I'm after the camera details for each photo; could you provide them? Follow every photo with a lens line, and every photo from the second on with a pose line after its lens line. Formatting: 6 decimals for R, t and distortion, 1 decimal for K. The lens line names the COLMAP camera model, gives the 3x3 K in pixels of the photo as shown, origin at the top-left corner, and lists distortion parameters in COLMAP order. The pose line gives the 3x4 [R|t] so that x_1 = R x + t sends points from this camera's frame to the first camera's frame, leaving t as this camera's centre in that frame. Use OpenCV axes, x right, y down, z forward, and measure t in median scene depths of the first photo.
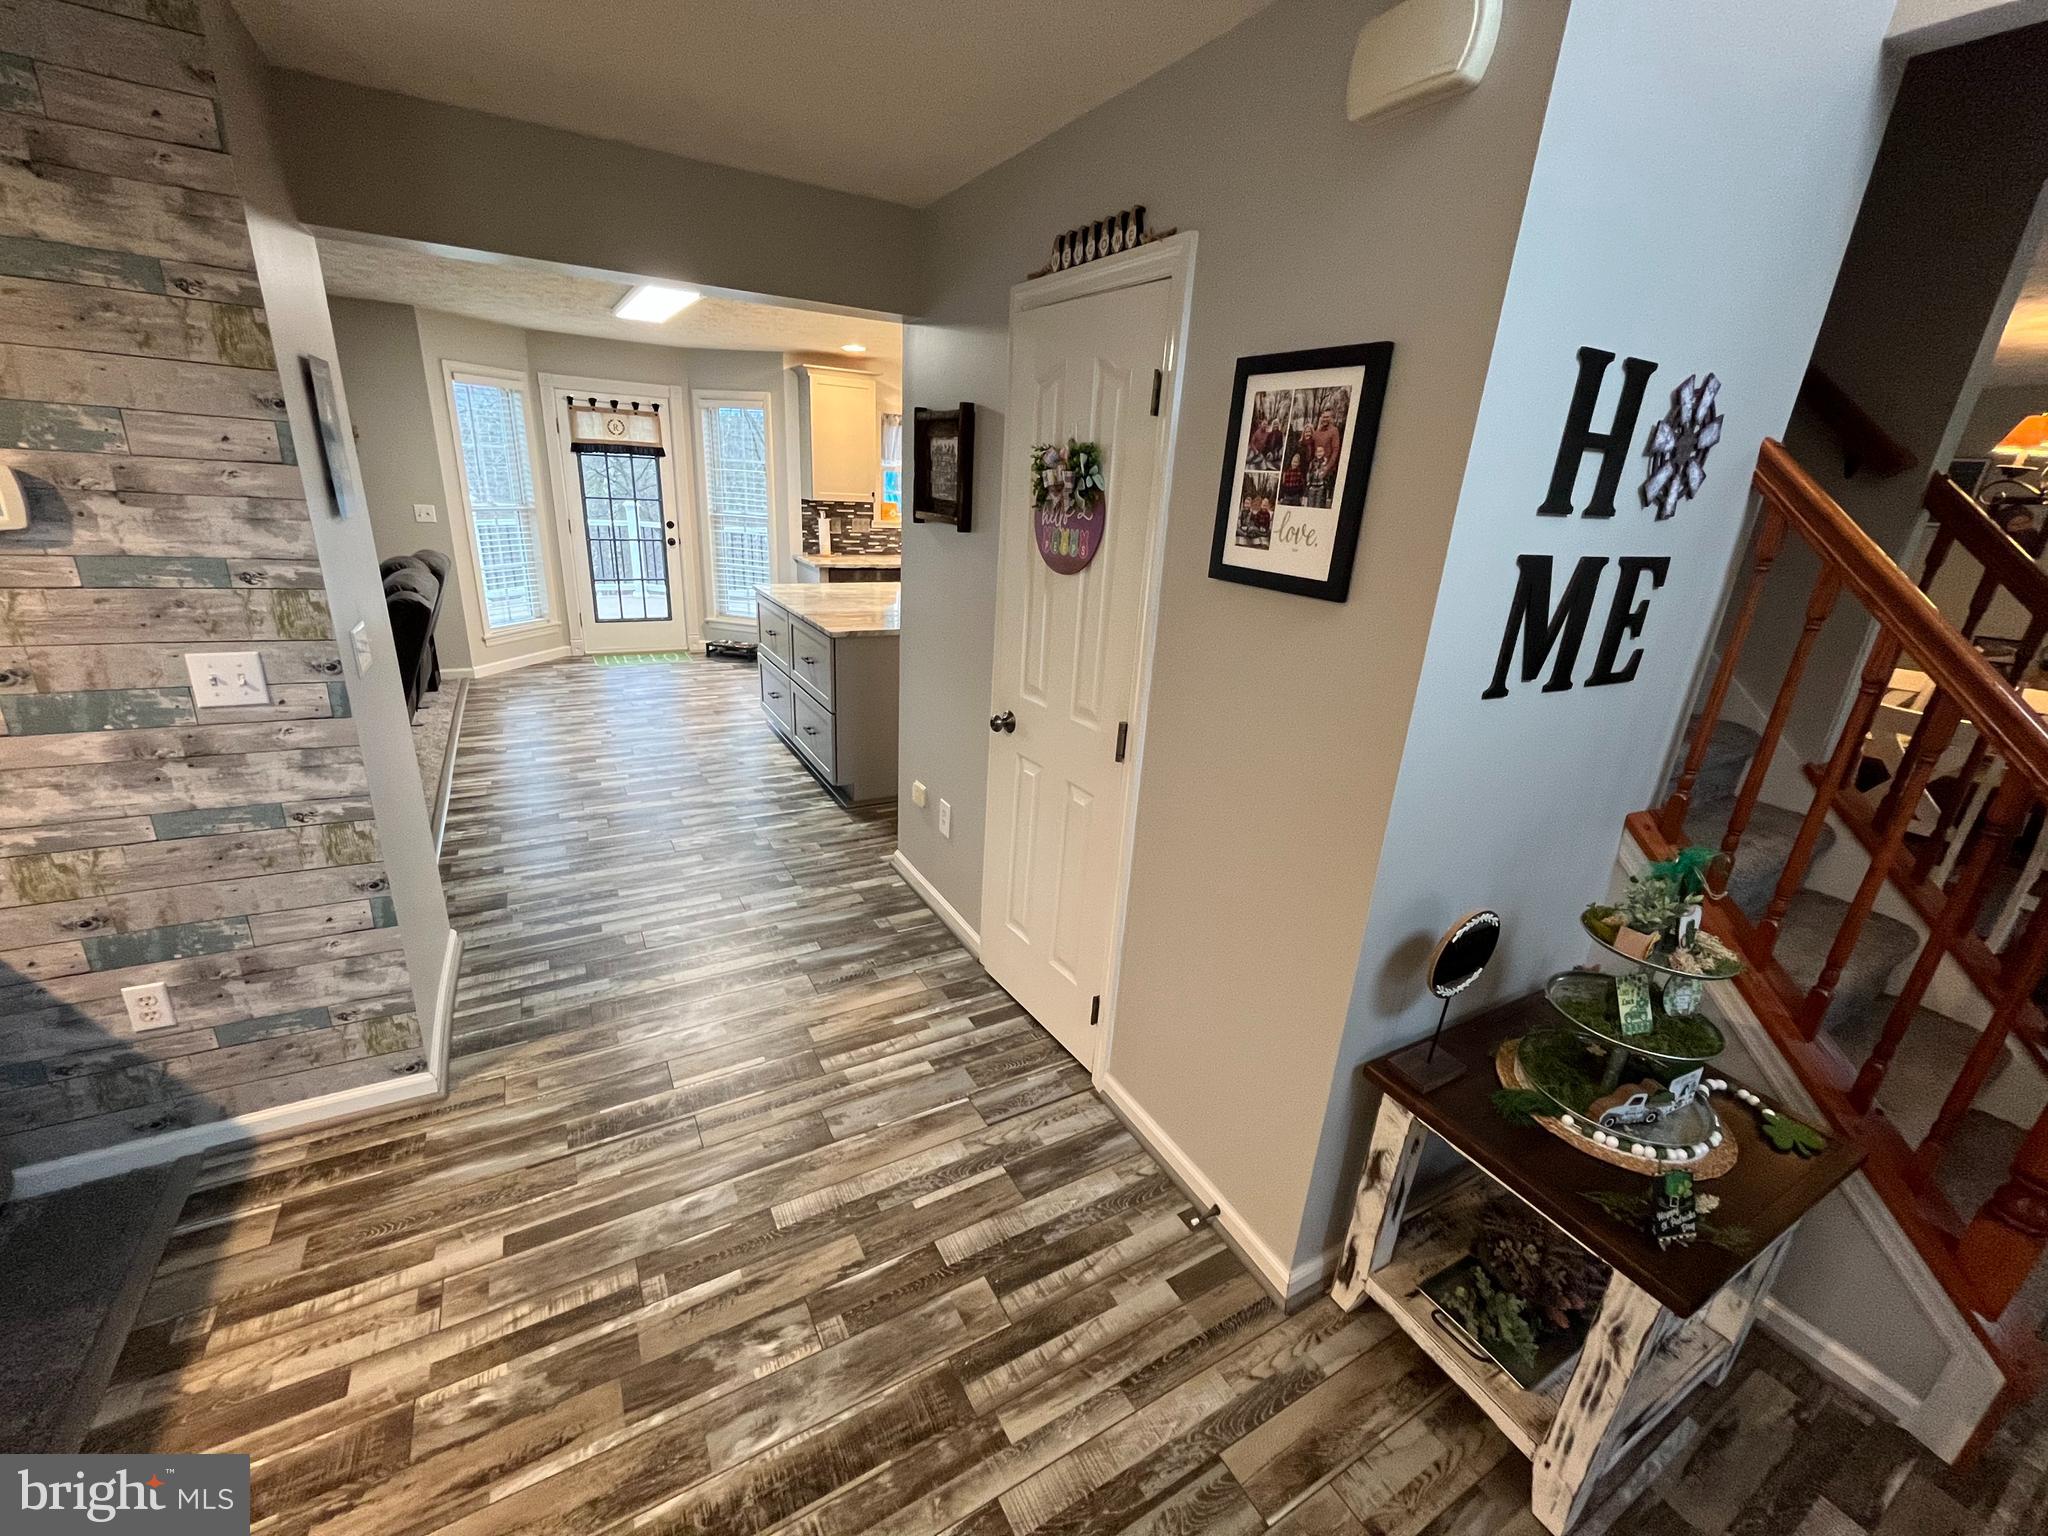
lens RADIAL K [[832.2, 0, 1016.4], [0, 832.2, 767.8], [0, 0, 1]] dist [-0.003676, 0.000451]
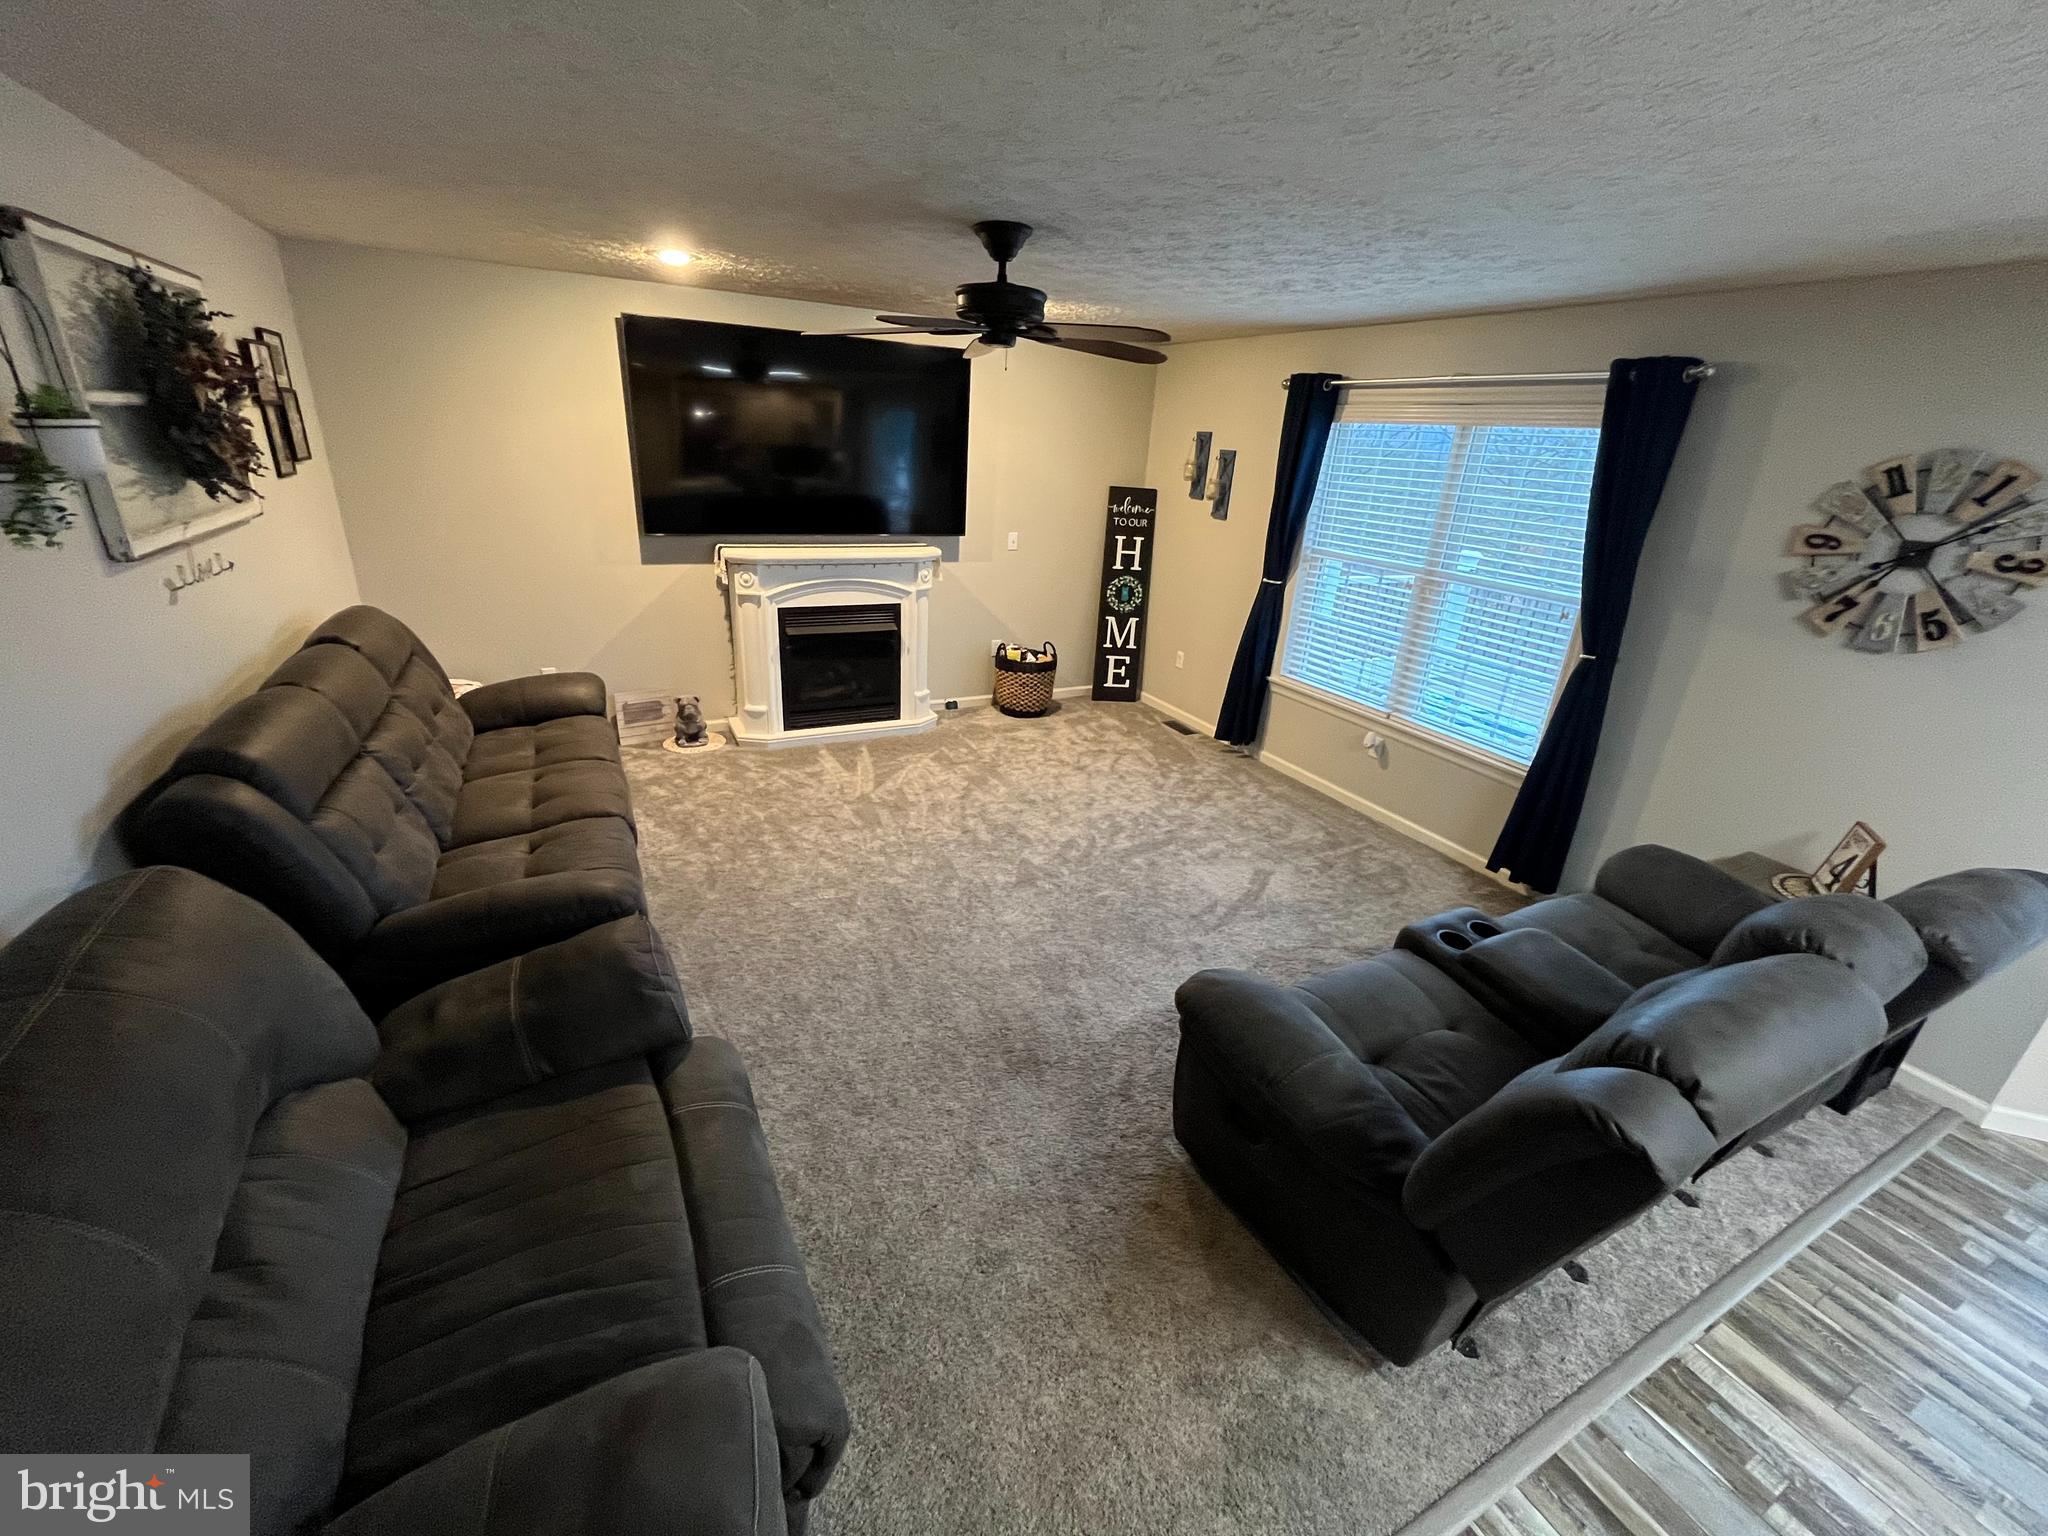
lens RADIAL K [[832.2, 0, 1020.3], [0, 832.2, 768.7], [0, 0, 1]] dist [-0.003676, 0.000451]
pose [[-0.036643, 0.314696, -0.948485, -0.772337], [-0.389125, 0.869719, 0.303596, -0.543937], [0.920456, 0.380204, 0.090587, 1.175347]]
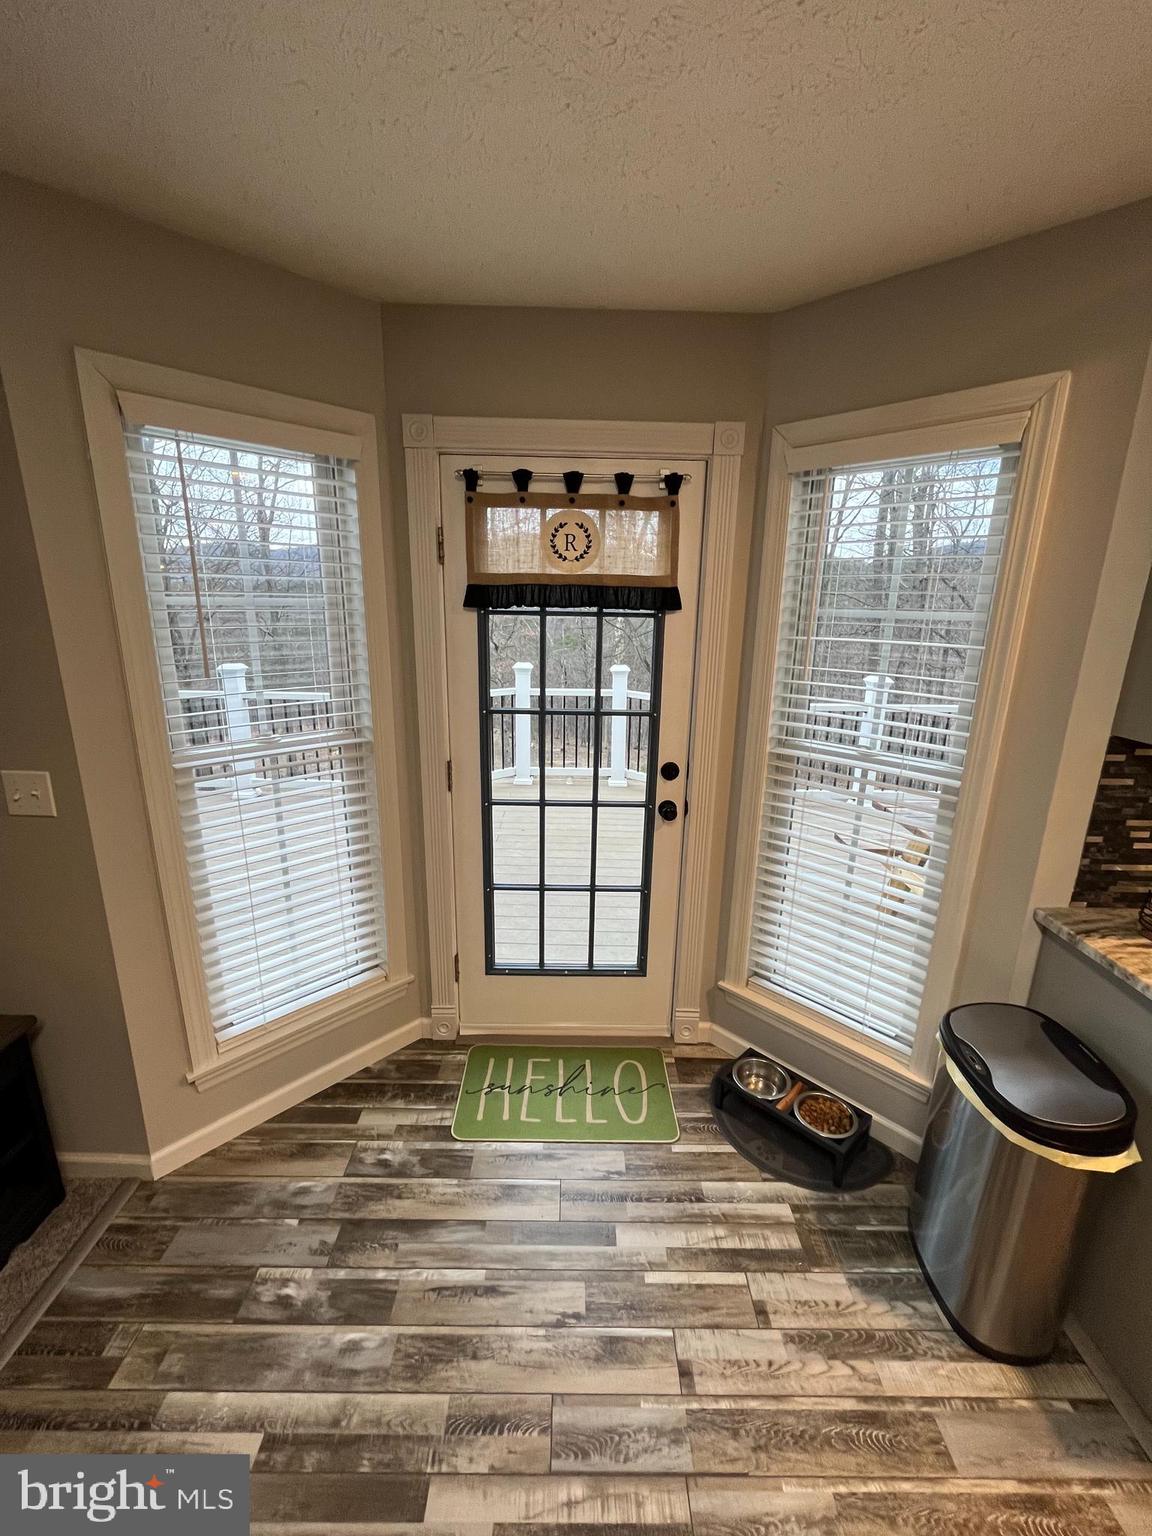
lens RADIAL K [[624.1, 0, 578.4], [0, 624.1, 765.7], [0, 0, 1]] dist [-0.003676, 0.000451]
pose [[0.871983, 0.085325, -0.482042, -0.939892], [-0.133207, 0.988893, -0.065922, -0.819989], [0.471064, 0.121694, 0.873665, 2.169287]]
